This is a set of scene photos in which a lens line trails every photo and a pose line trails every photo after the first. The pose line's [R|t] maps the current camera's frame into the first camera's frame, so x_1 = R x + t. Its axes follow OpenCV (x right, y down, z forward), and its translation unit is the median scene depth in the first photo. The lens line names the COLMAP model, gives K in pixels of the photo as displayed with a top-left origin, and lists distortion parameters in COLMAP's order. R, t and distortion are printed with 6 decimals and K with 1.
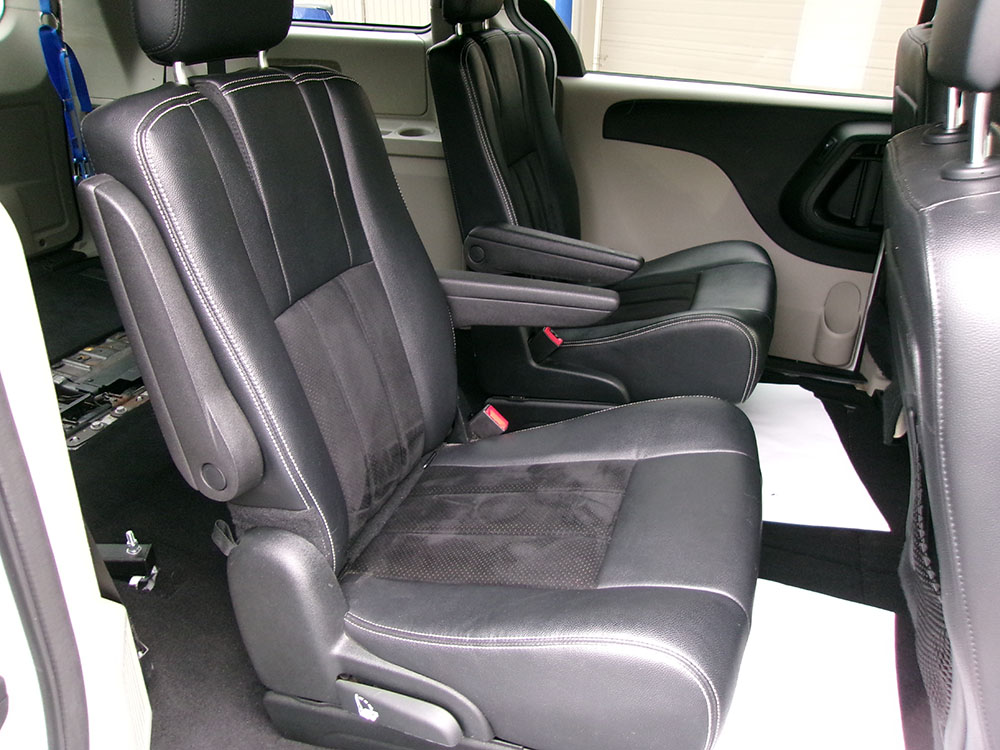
lens RADIAL K [[769.1, 0, 497.2], [0, 769.1, 376.8], [0, 0, 1]] dist [-0.027401, 0.043482]
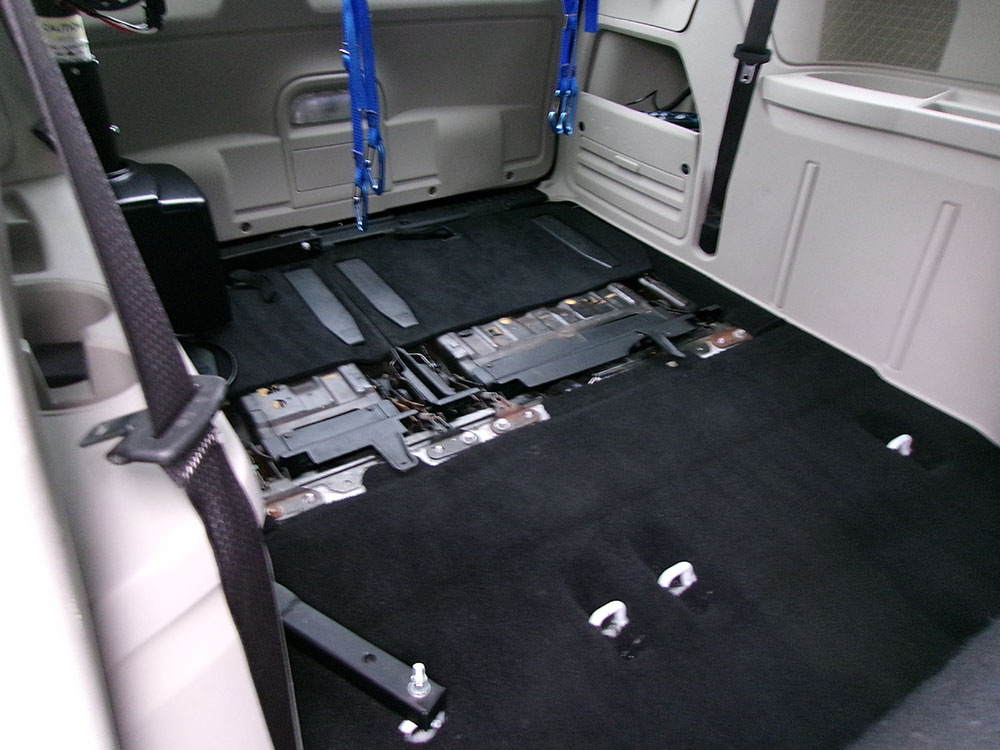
lens RADIAL K [[769.1, 0, 497.2], [0, 769.1, 376.8], [0, 0, 1]] dist [-0.027401, 0.043482]
pose [[0.806887, 0.321999, -0.495228, -0.107591], [-0.283561, 0.946594, 0.153468, -0.107688], [0.518196, 0.016596, 0.855101, 0.286602]]
